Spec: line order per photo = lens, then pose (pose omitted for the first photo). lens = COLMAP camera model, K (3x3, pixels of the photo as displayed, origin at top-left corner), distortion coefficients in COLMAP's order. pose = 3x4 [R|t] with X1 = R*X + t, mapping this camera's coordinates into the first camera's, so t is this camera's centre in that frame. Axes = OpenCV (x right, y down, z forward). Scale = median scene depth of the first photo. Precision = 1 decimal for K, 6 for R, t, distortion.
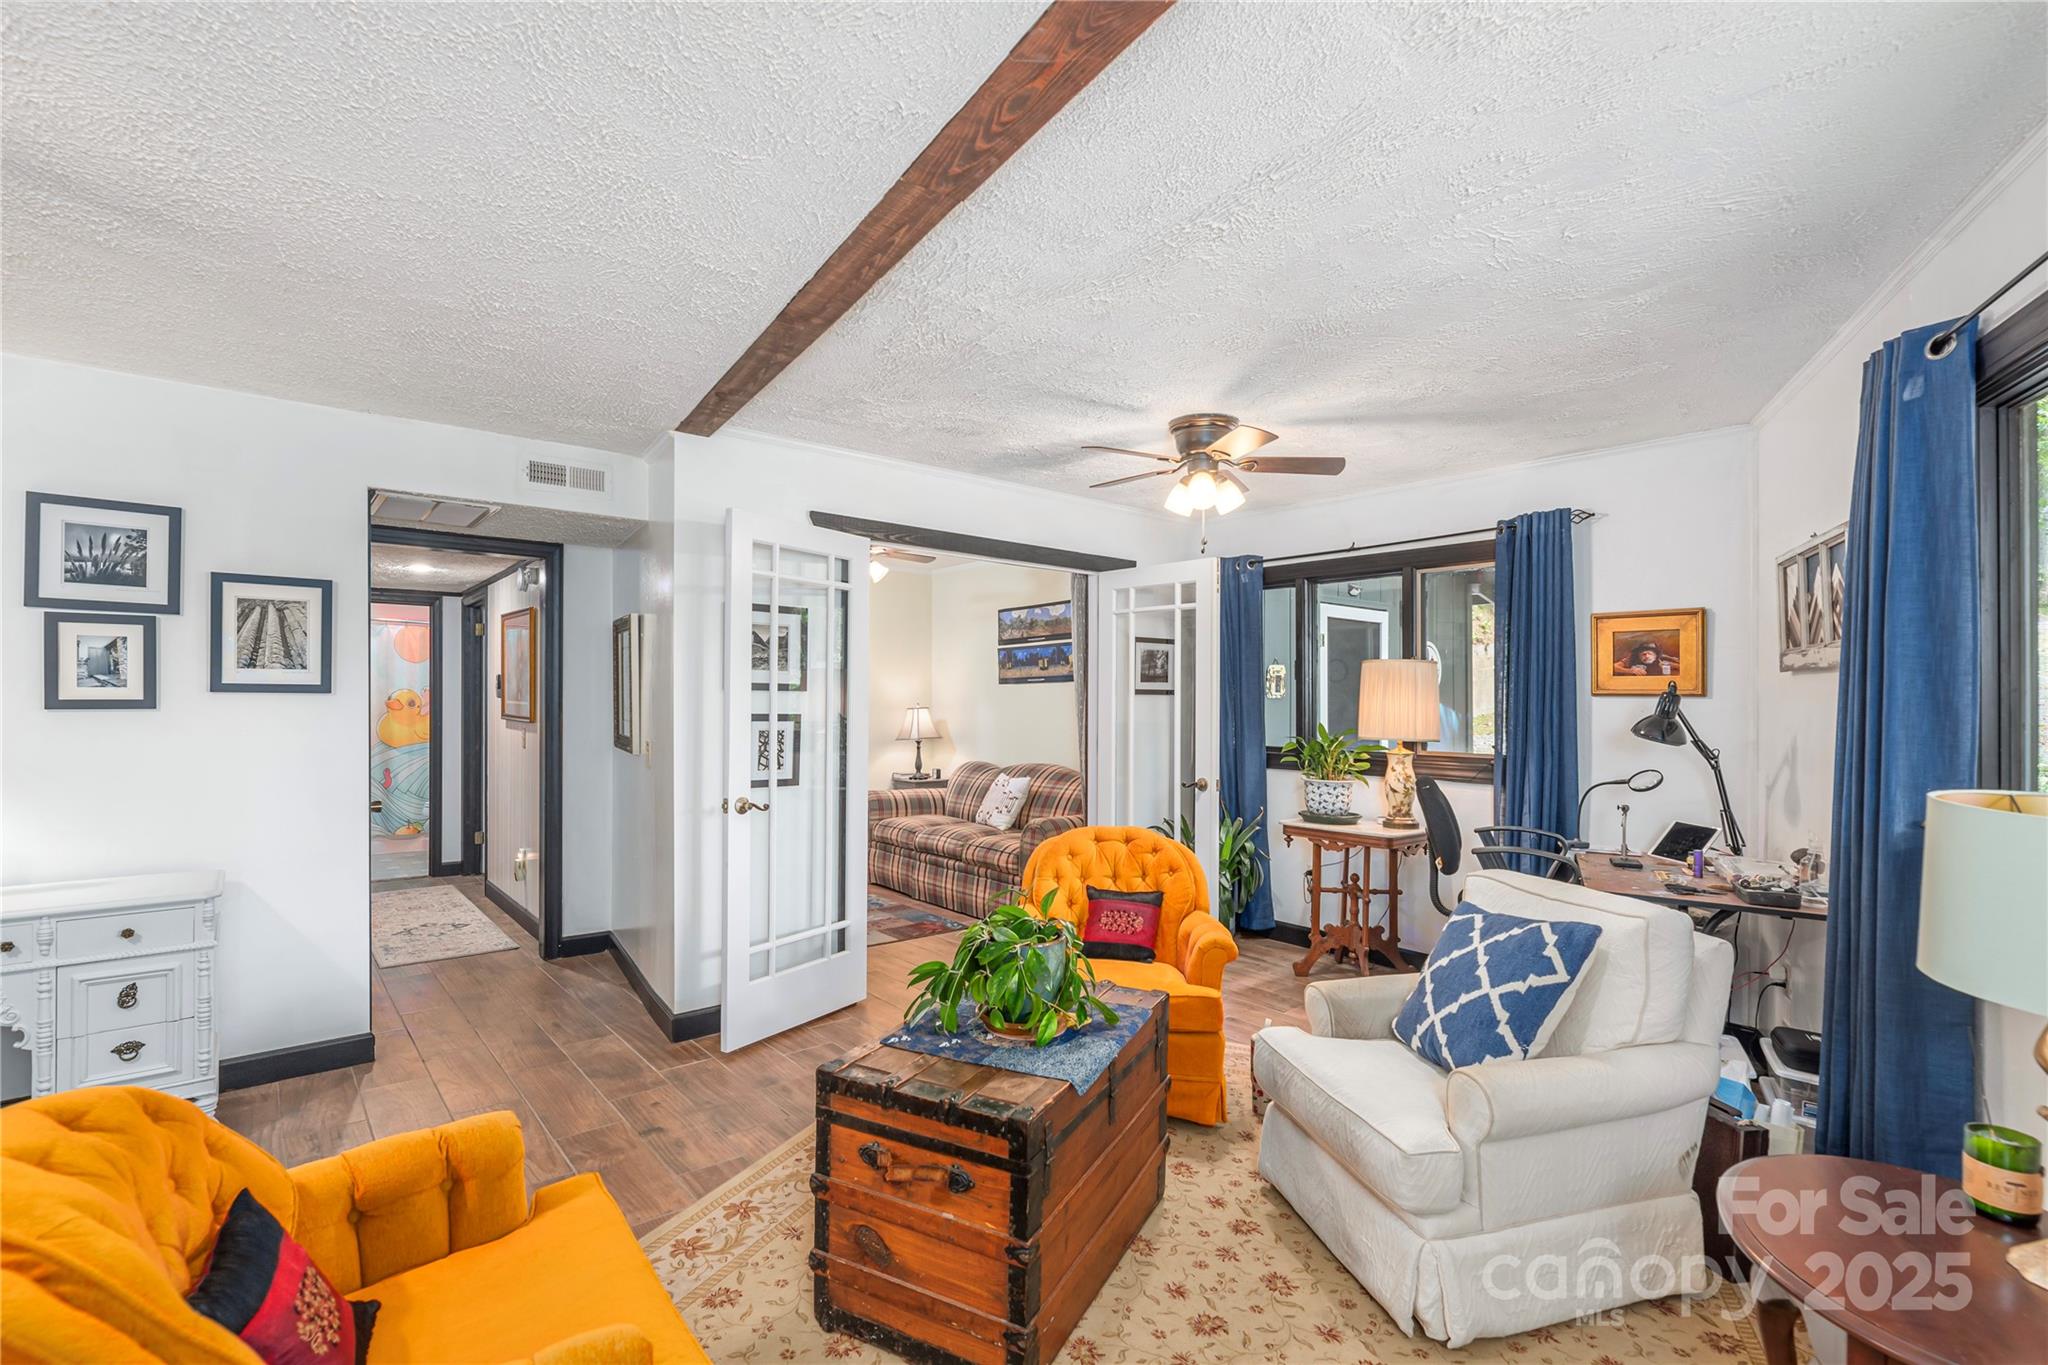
lens RADIAL K [[992.0, 0, 1020.7], [0, 992.0, 713.7], [0, 0, 1]] dist [0.000454, -0.000900]
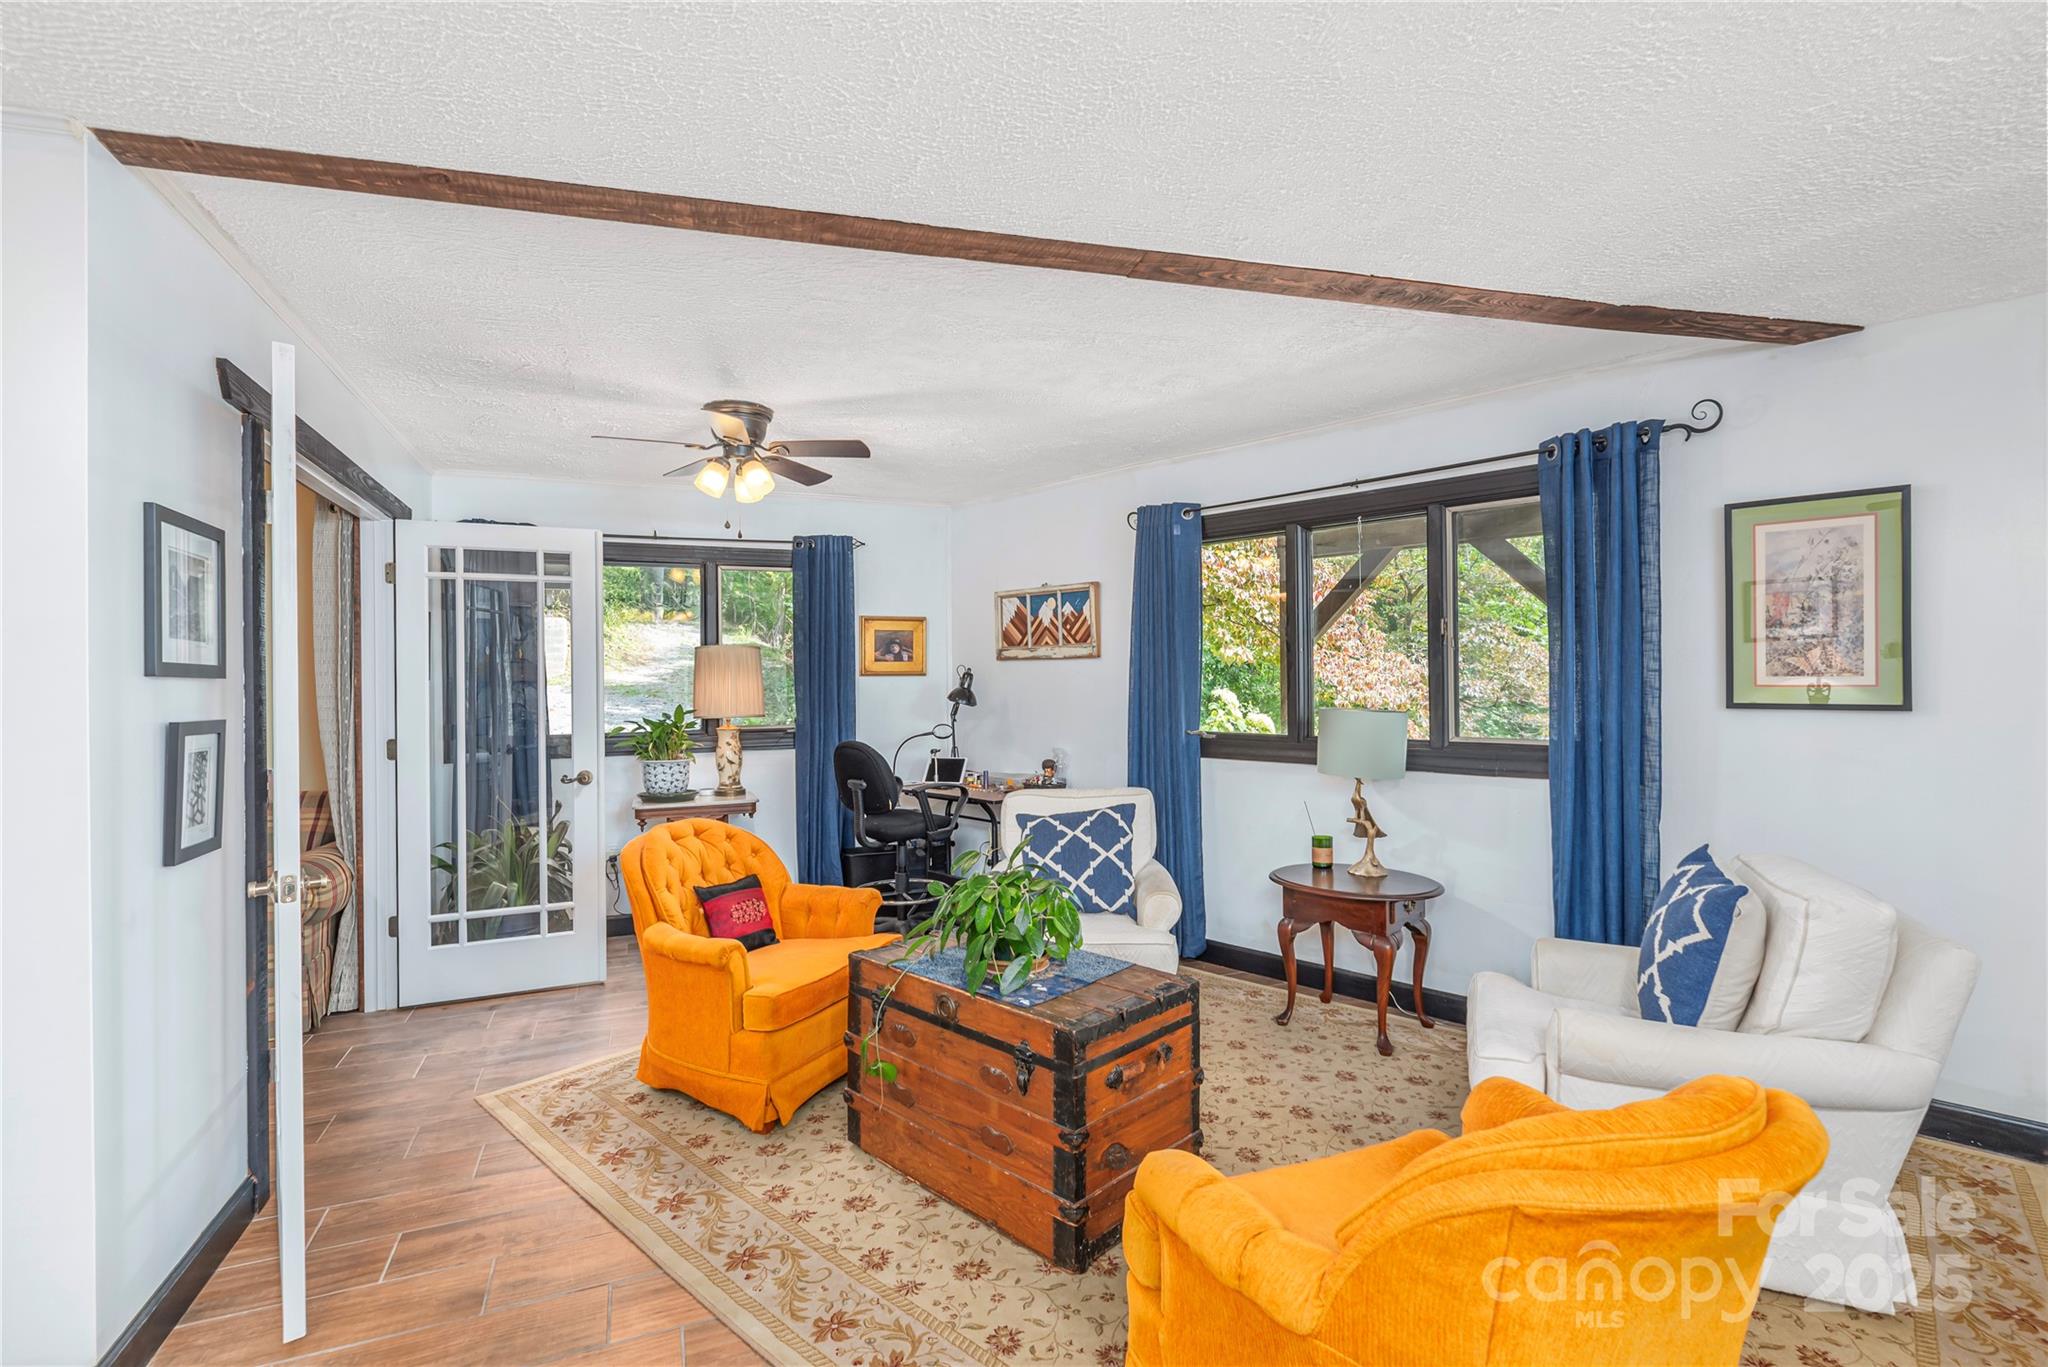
lens RADIAL K [[992.0, 0, 1020.7], [0, 992.0, 714.7], [0, 0, 1]] dist [0.000454, -0.000900]
pose [[0.232441, -0.044990, 0.971569, -0.922583], [0.029593, 0.998794, 0.039171, -0.015288], [-0.972160, 0.019646, 0.233492, 0.607678]]
